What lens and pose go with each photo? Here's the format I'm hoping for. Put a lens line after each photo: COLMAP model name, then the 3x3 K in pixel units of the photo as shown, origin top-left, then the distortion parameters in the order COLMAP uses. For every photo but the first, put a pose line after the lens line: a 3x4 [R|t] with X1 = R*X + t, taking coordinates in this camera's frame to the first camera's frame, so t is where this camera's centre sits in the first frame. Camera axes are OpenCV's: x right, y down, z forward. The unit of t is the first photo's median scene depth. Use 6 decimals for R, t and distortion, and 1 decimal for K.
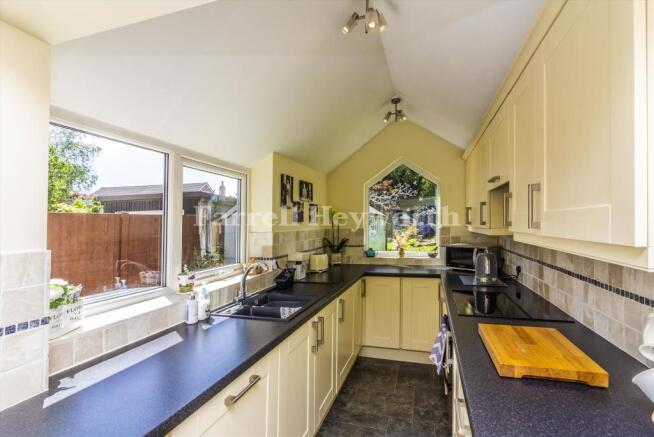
lens RADIAL K [[312.3, 0, 327.6], [0, 312.3, 221.9], [0, 0, 1]] dist [-0.004061, 0.000352]
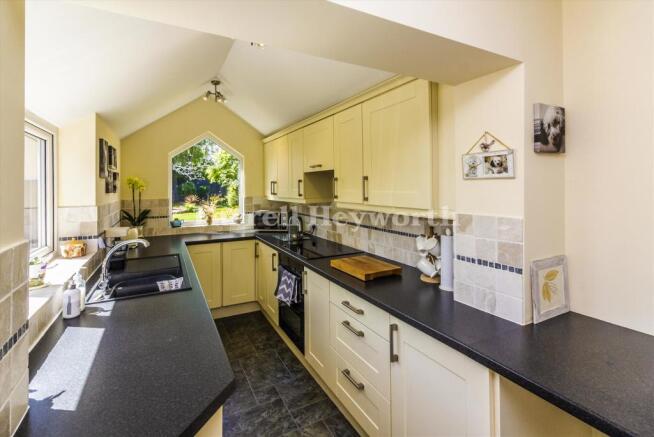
lens RADIAL K [[312.3, 0, 323.5], [0, 312.3, 185.5], [0, 0, 1]] dist [-0.004061, 0.000352]
pose [[0.708065, 0.014986, 0.705988, -0.287320], [-0.009452, 0.999886, -0.011745, -0.016270], [-0.706084, 0.001643, 0.708127, -0.046738]]
